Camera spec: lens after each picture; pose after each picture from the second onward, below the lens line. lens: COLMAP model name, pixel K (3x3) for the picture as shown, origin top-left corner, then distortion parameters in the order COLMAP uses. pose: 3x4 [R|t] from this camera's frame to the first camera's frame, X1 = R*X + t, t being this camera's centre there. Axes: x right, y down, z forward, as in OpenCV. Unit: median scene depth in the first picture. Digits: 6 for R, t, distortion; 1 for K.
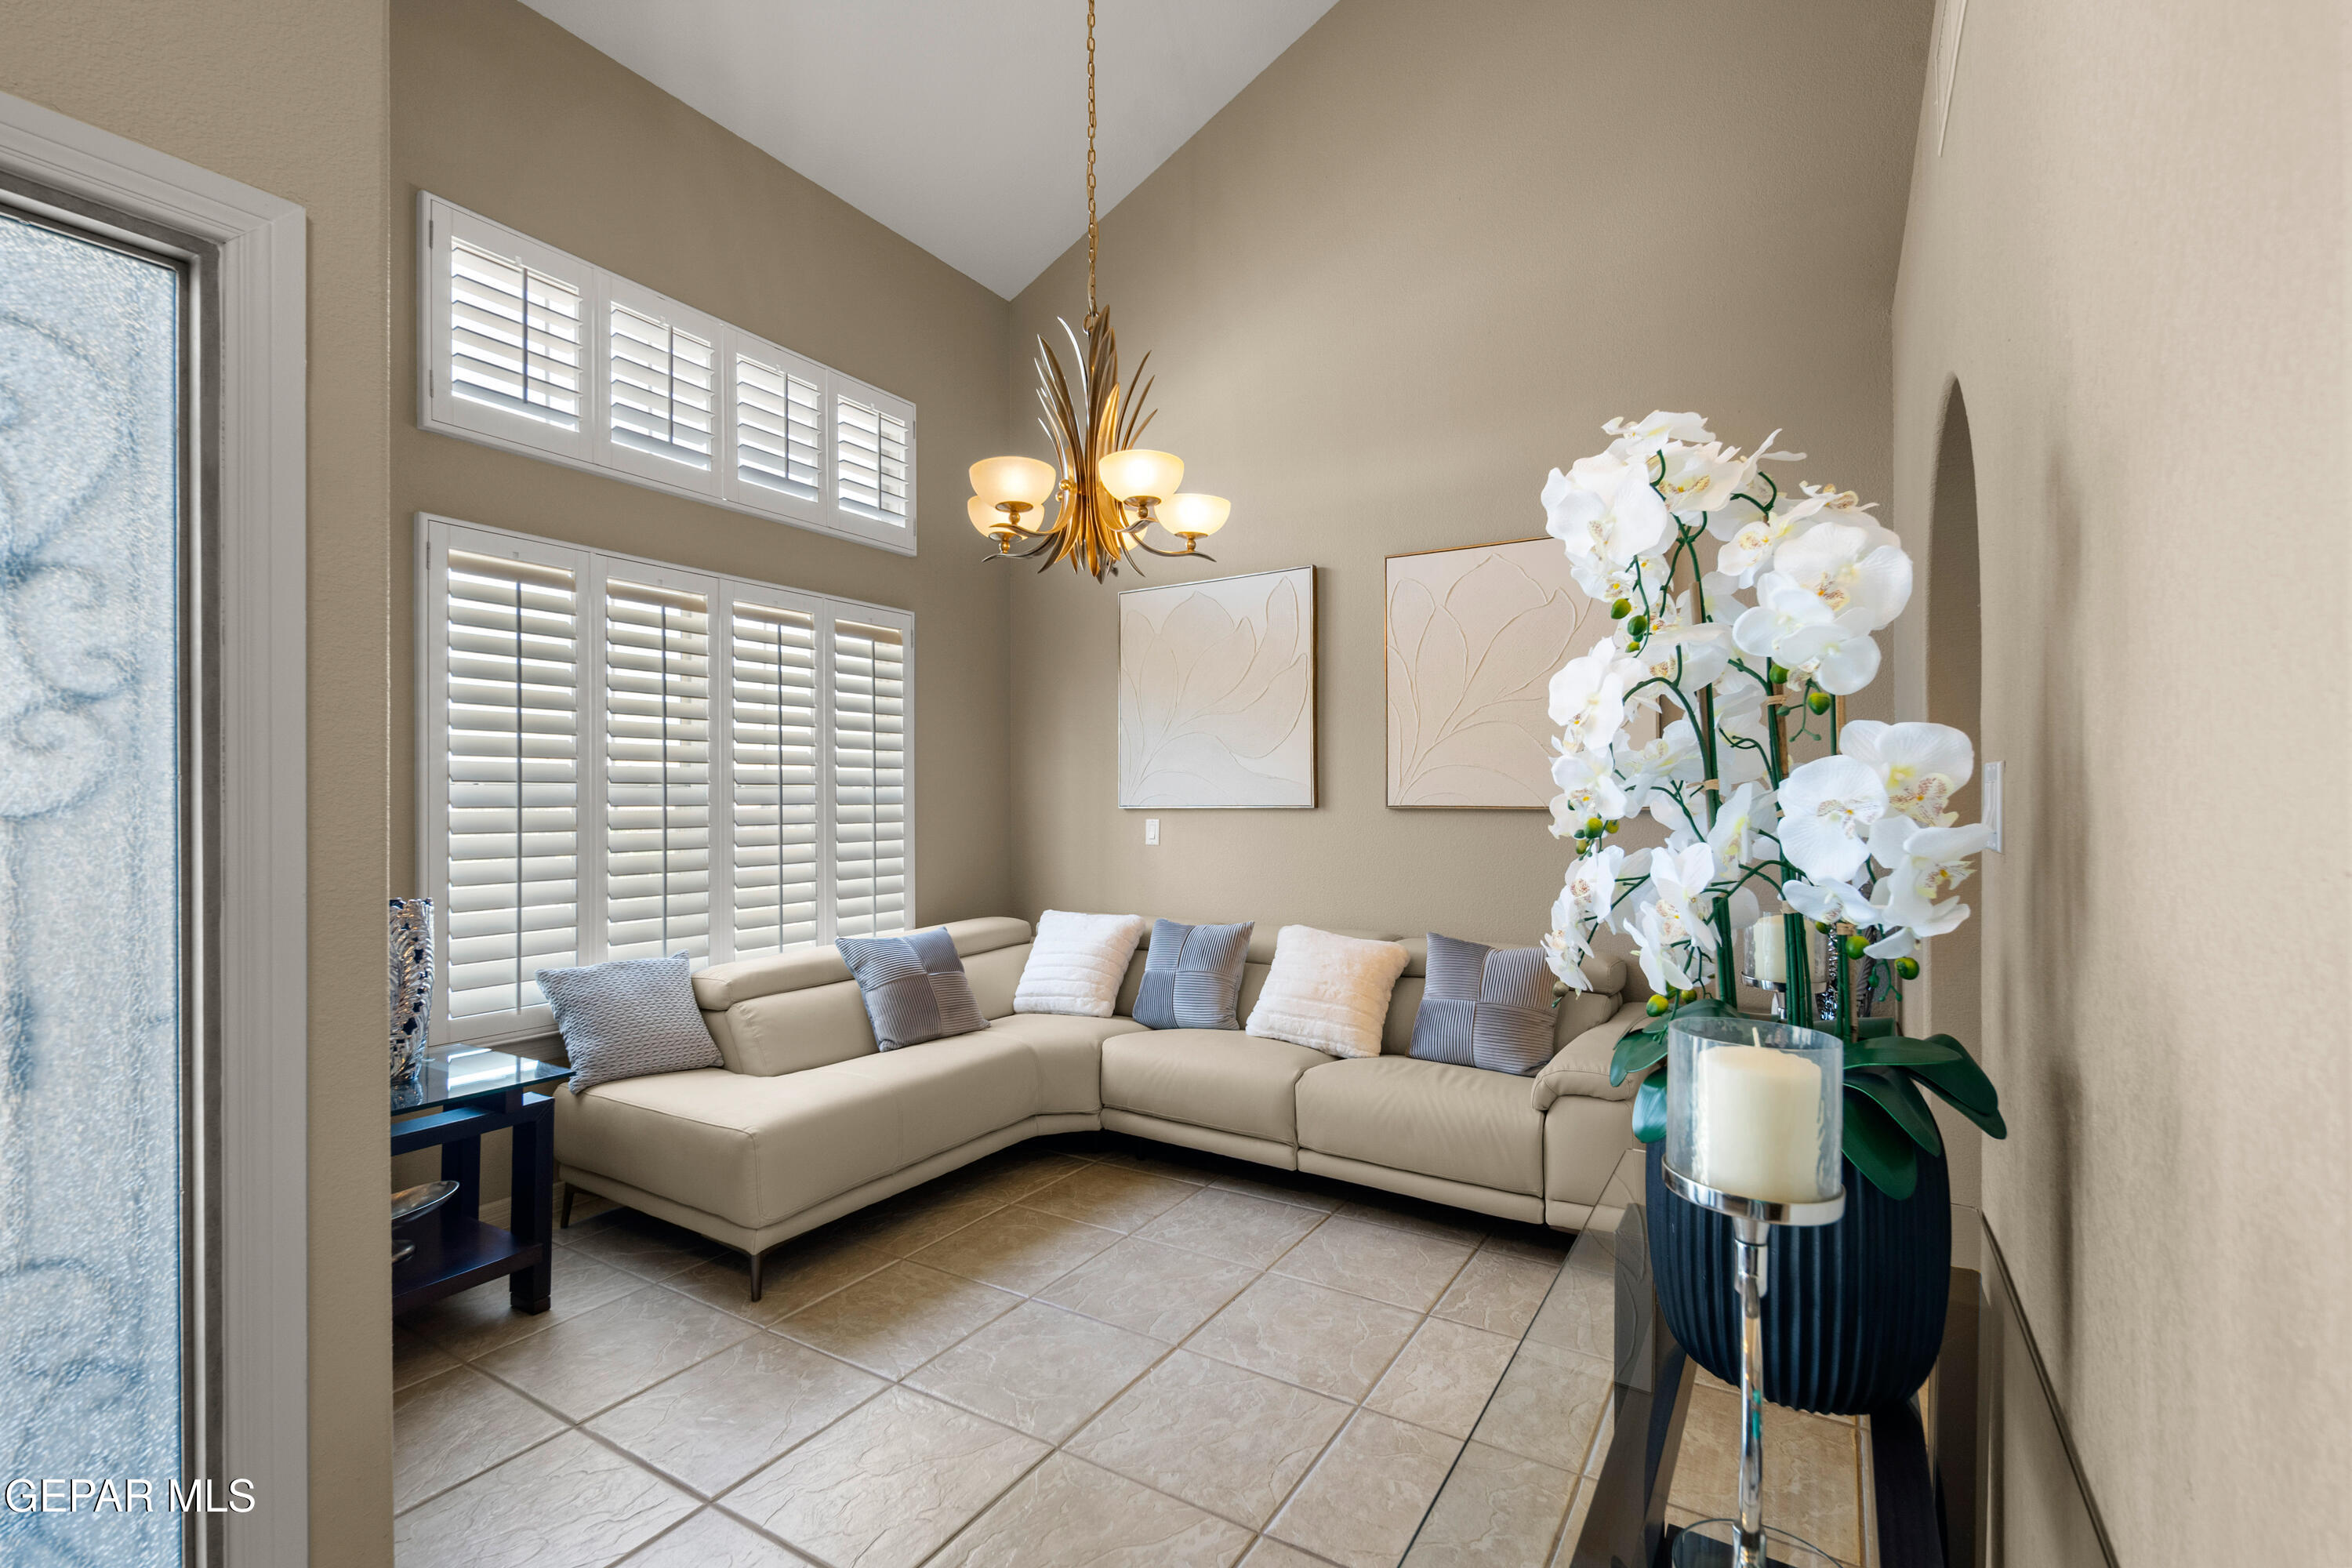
lens RADIAL K [[1043.1, 0, 1172.9], [0, 1043.1, 797.9], [0, 0, 1]] dist [0.000781, -0.000754]
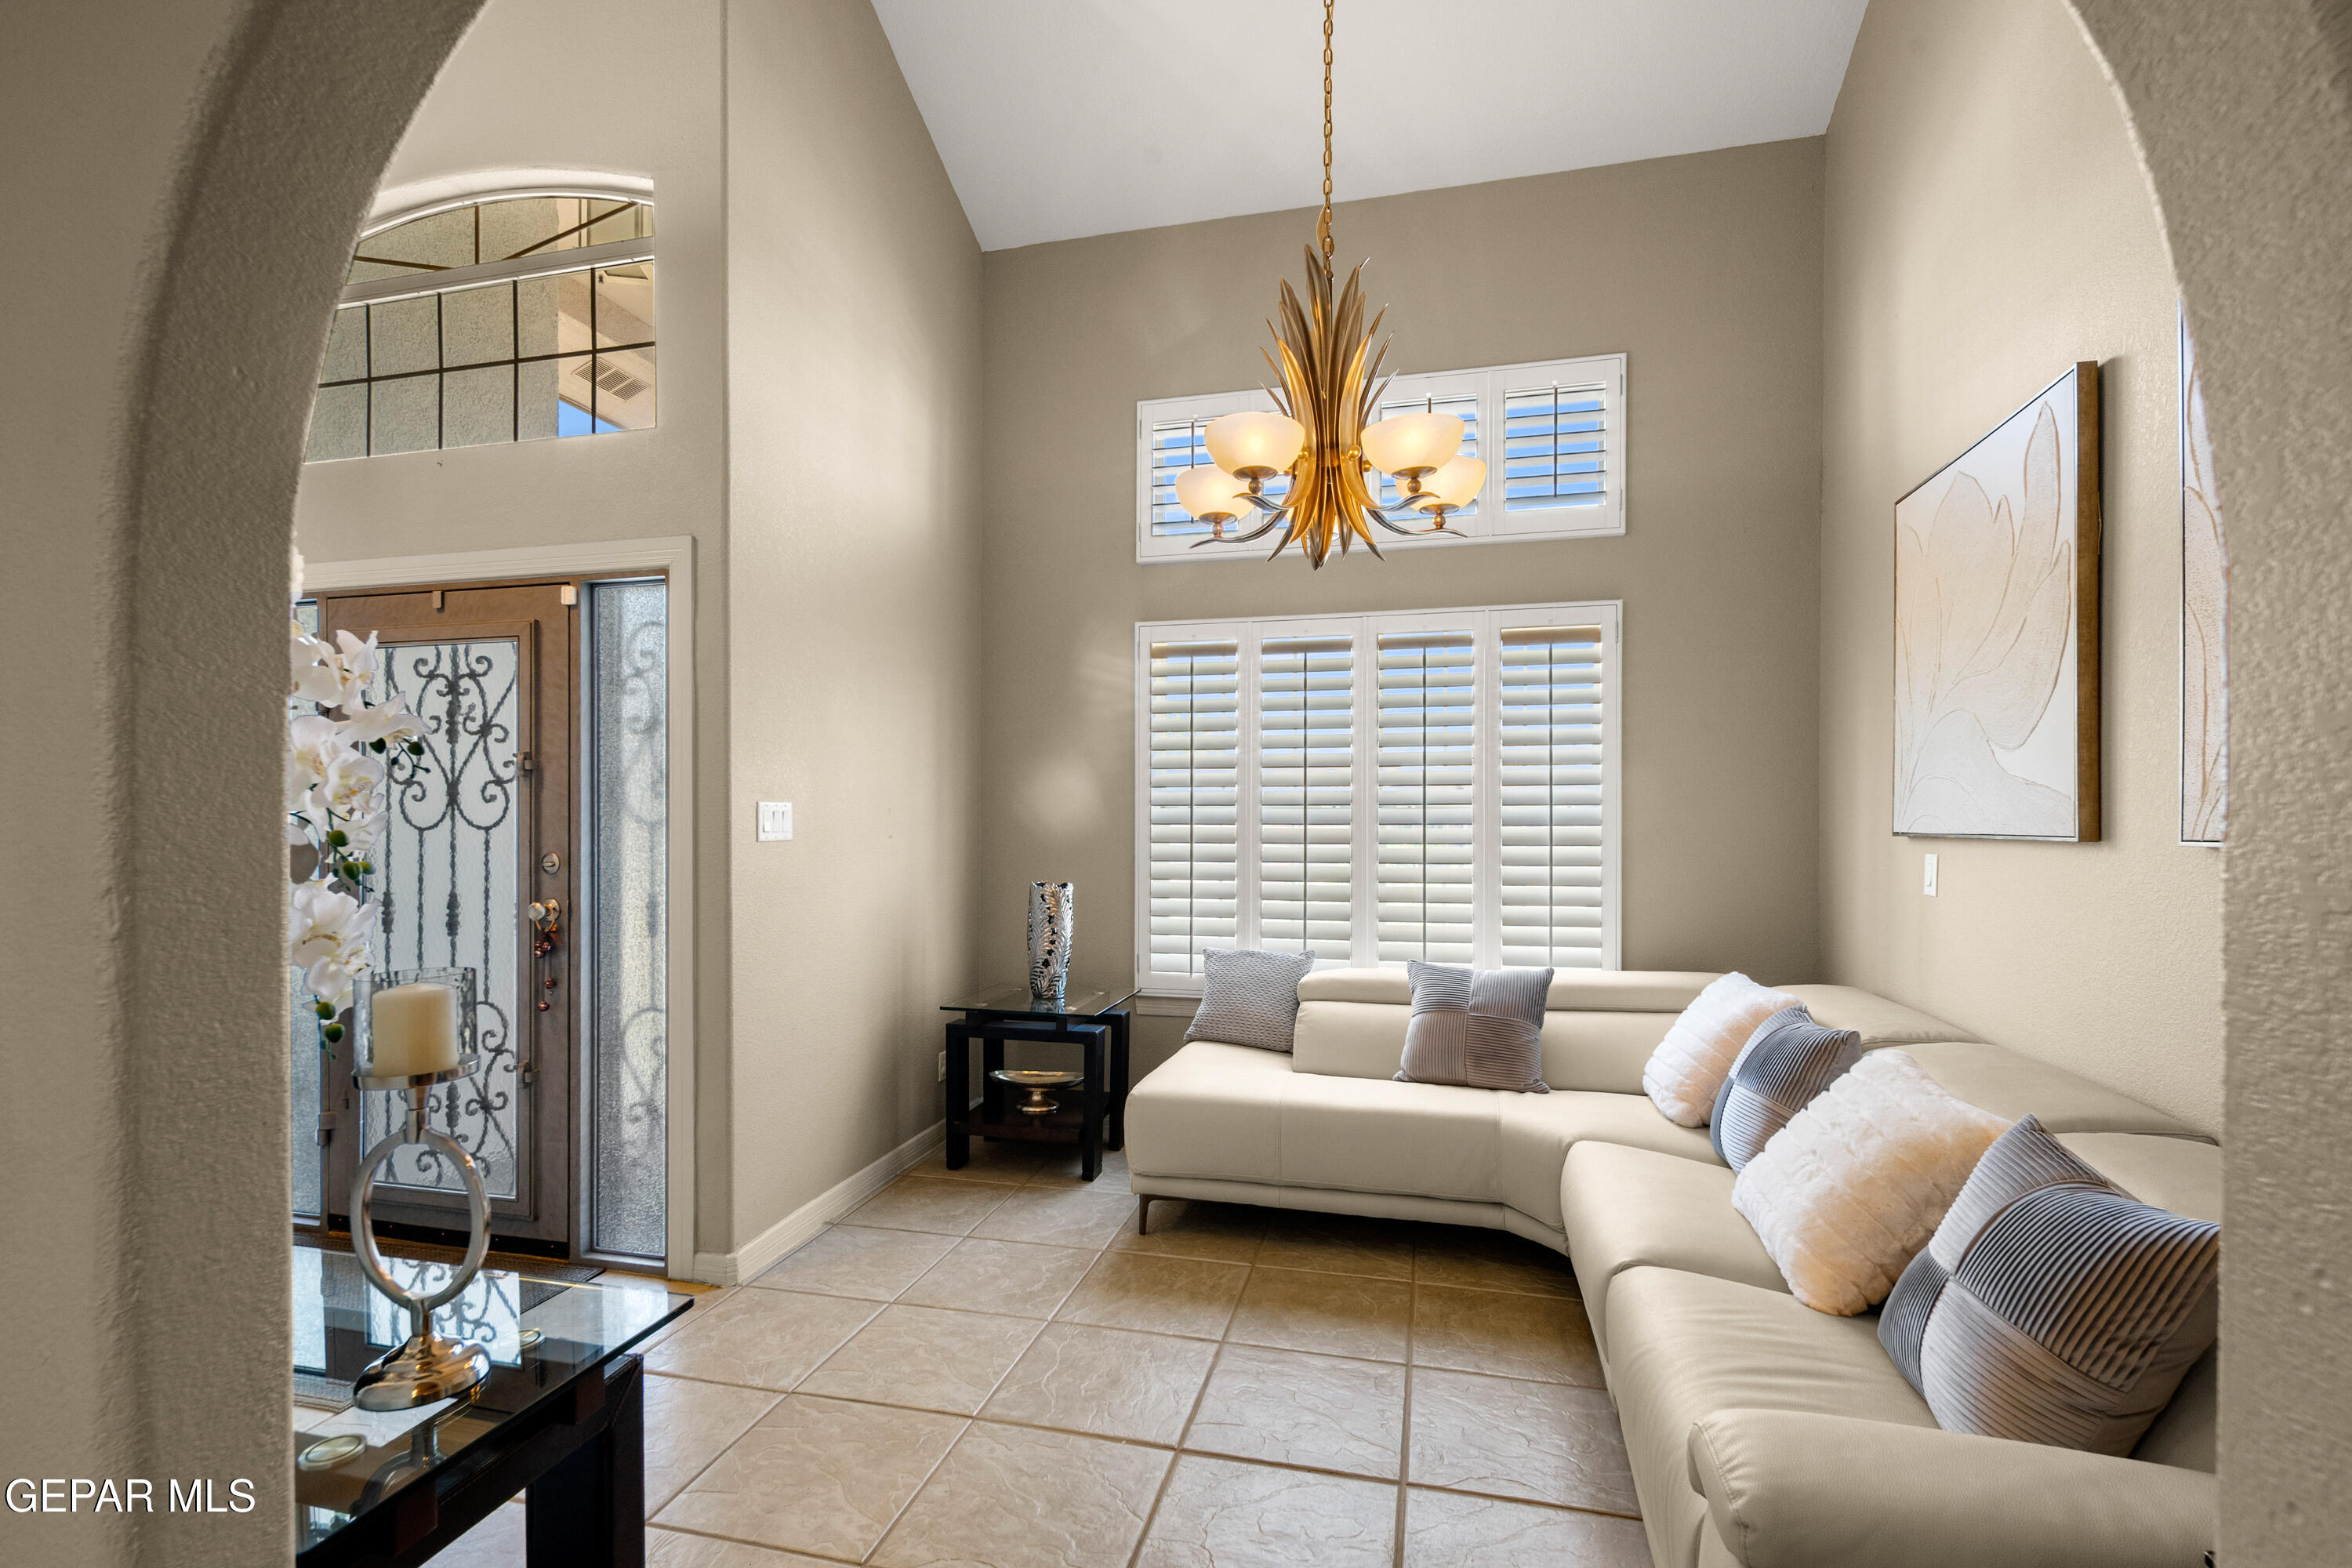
lens RADIAL K [[1043.1, 0, 1187.5], [0, 1043.1, 817.9], [0, 0, 1]] dist [0.000781, -0.000754]
pose [[0.300732, 0.001488, -0.953707, 0.611275], [-0.001783, 0.999998, 0.000998, -0.000894], [0.953707, 0.001400, 0.300734, 0.546537]]
